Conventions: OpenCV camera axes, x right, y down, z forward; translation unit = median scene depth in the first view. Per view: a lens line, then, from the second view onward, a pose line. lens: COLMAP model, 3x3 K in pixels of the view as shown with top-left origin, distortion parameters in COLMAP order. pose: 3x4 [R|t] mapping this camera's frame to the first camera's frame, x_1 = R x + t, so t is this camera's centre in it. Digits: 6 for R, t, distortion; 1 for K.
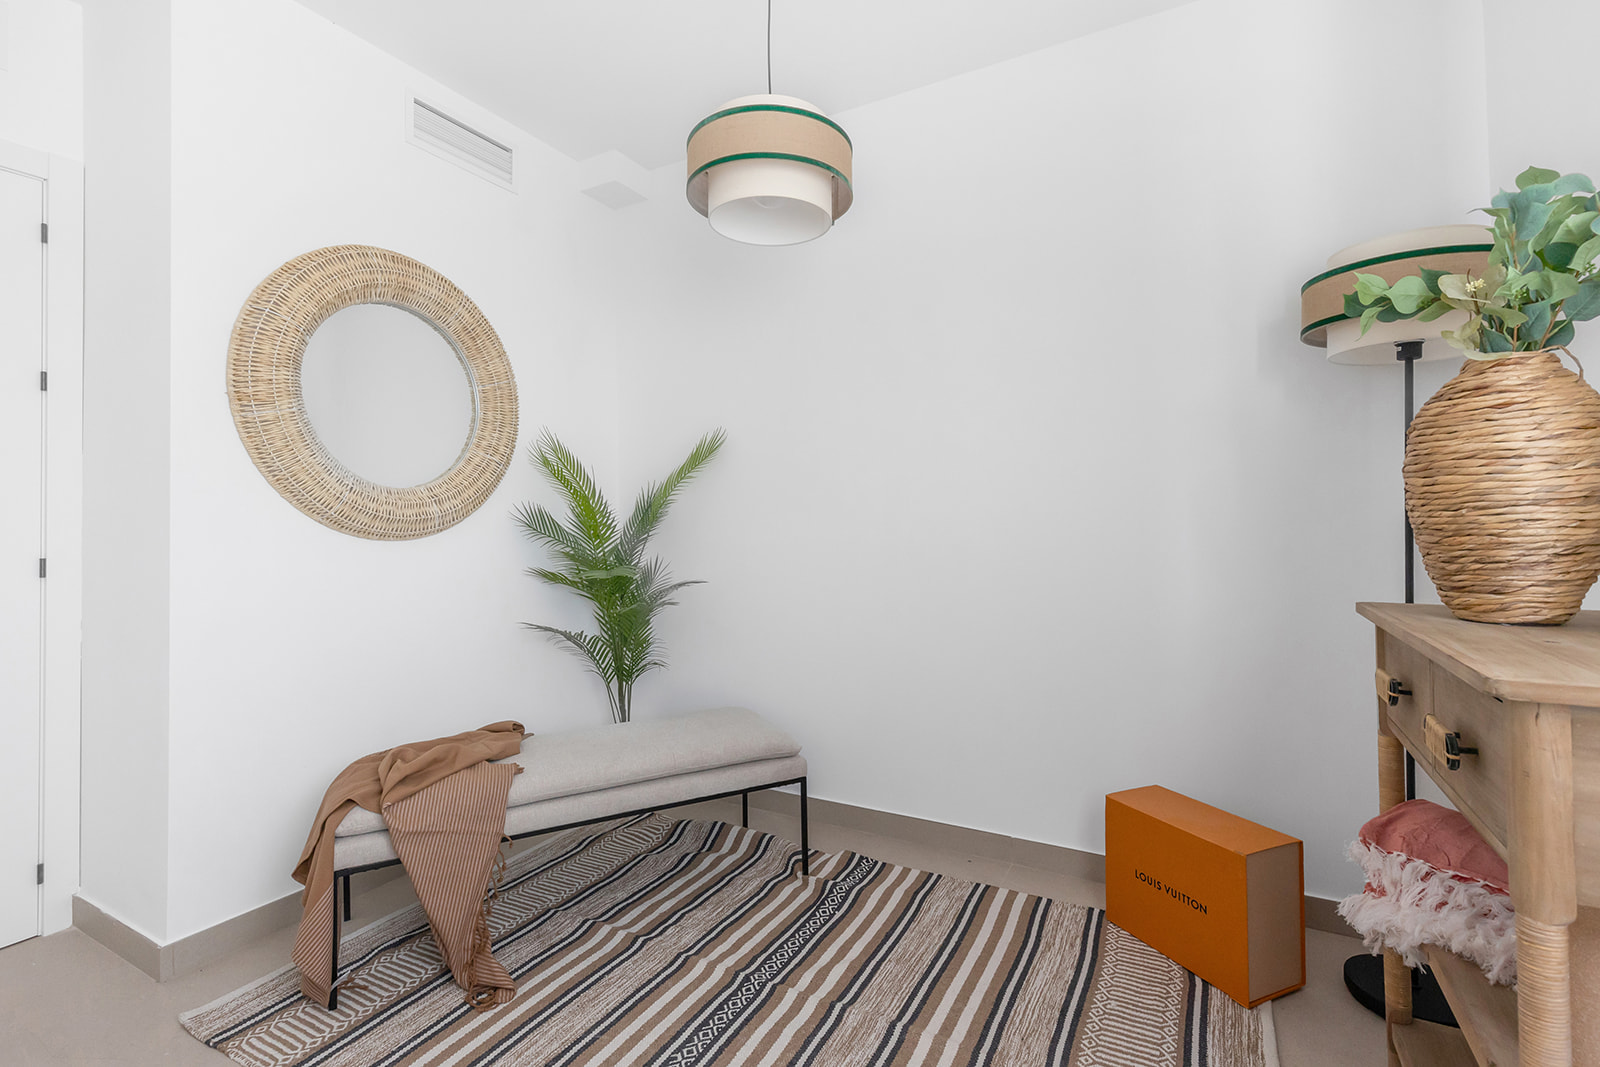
lens RADIAL K [[710.8, 0, 802.8], [0, 710.8, 525.8], [0, 0, 1]] dist [0.005077, 0.000148]
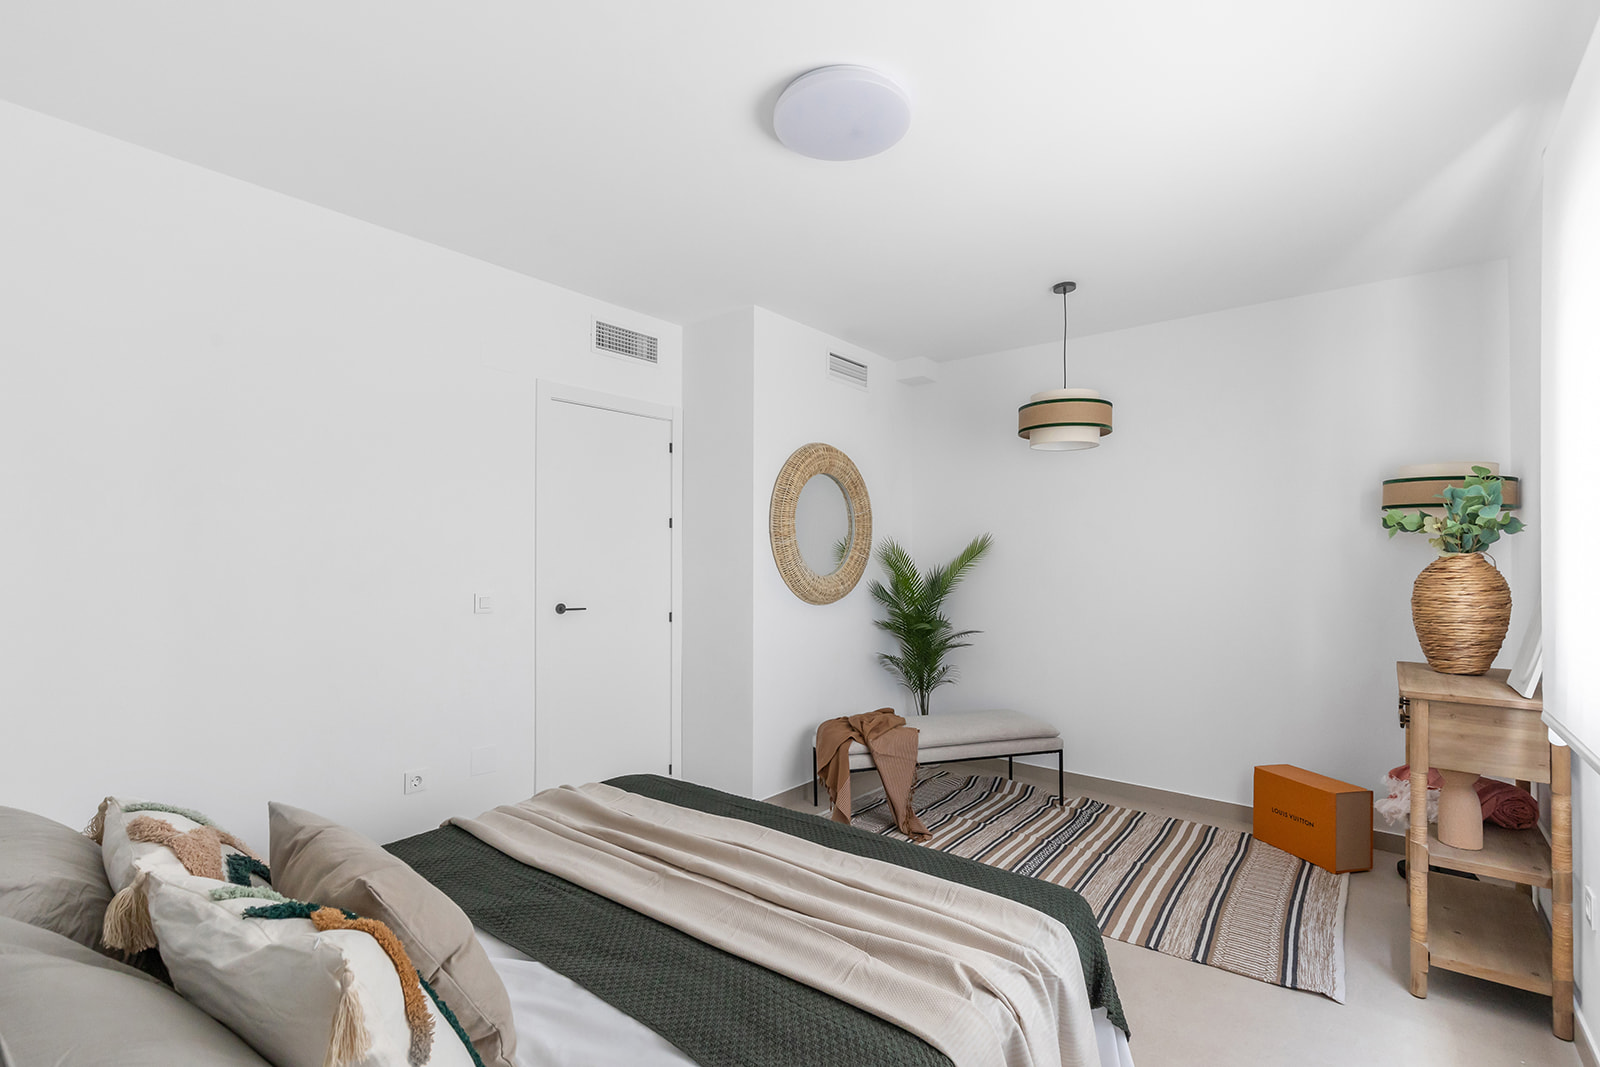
lens RADIAL K [[710.8, 0, 795.1], [0, 710.8, 565.5], [0, 0, 1]] dist [0.005077, 0.000148]
pose [[0.984882, 0.016616, -0.172426, -0.391345], [-0.014800, 0.999821, 0.011813, -0.116688], [0.172592, -0.009083, 0.984952, -0.913085]]
